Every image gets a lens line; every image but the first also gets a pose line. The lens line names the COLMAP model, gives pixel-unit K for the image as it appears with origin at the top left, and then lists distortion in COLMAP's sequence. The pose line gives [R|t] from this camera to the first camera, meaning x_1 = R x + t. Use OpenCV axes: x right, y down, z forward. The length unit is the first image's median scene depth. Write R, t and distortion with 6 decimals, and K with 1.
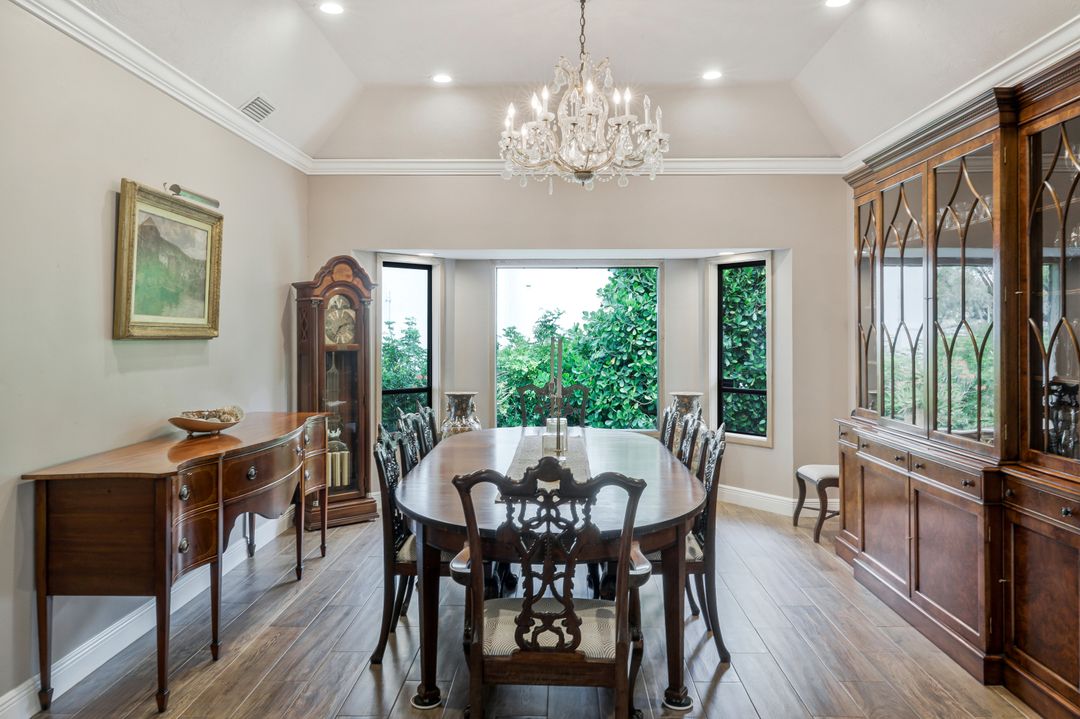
lens RADIAL K [[796.9, 0, 537.6], [0, 796.9, 314.2], [0, 0, 1]] dist [0.002039, -0.002996]
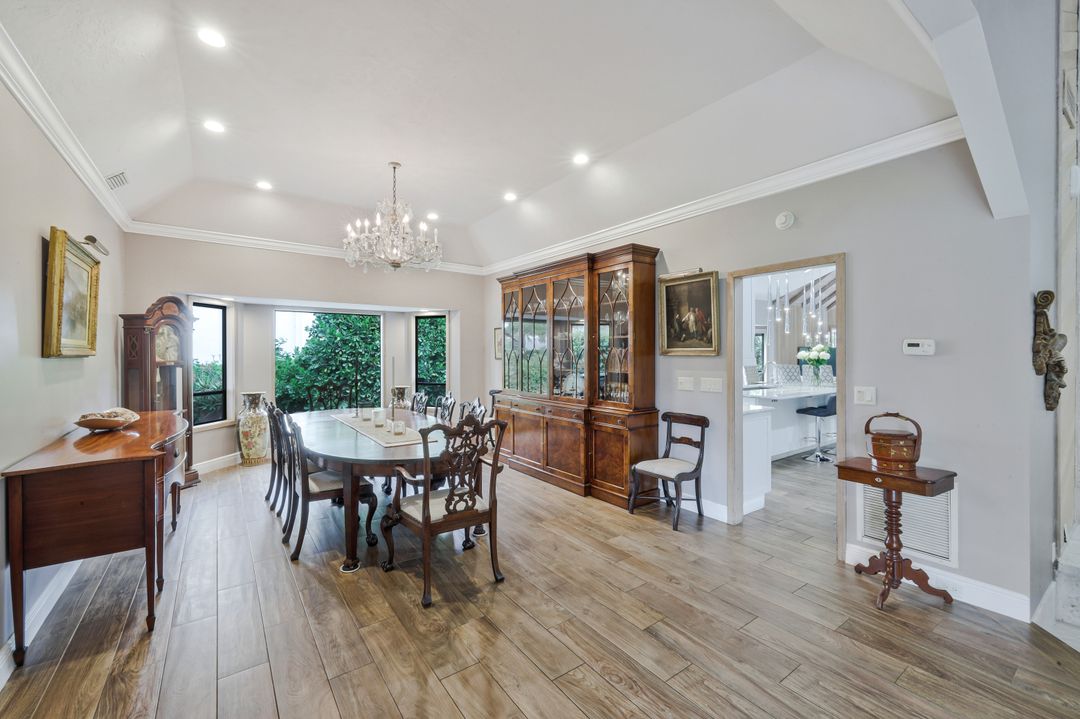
lens RADIAL K [[454.8, 0, 535.9], [0, 454.8, 346.7], [0, 0, 1]] dist [0.000566, 0.000024]
pose [[0.791969, 0.010154, 0.610476, -0.293542], [-0.015565, 0.999873, 0.003562, 0.000658], [-0.610362, -0.012323, 0.792026, -0.007381]]
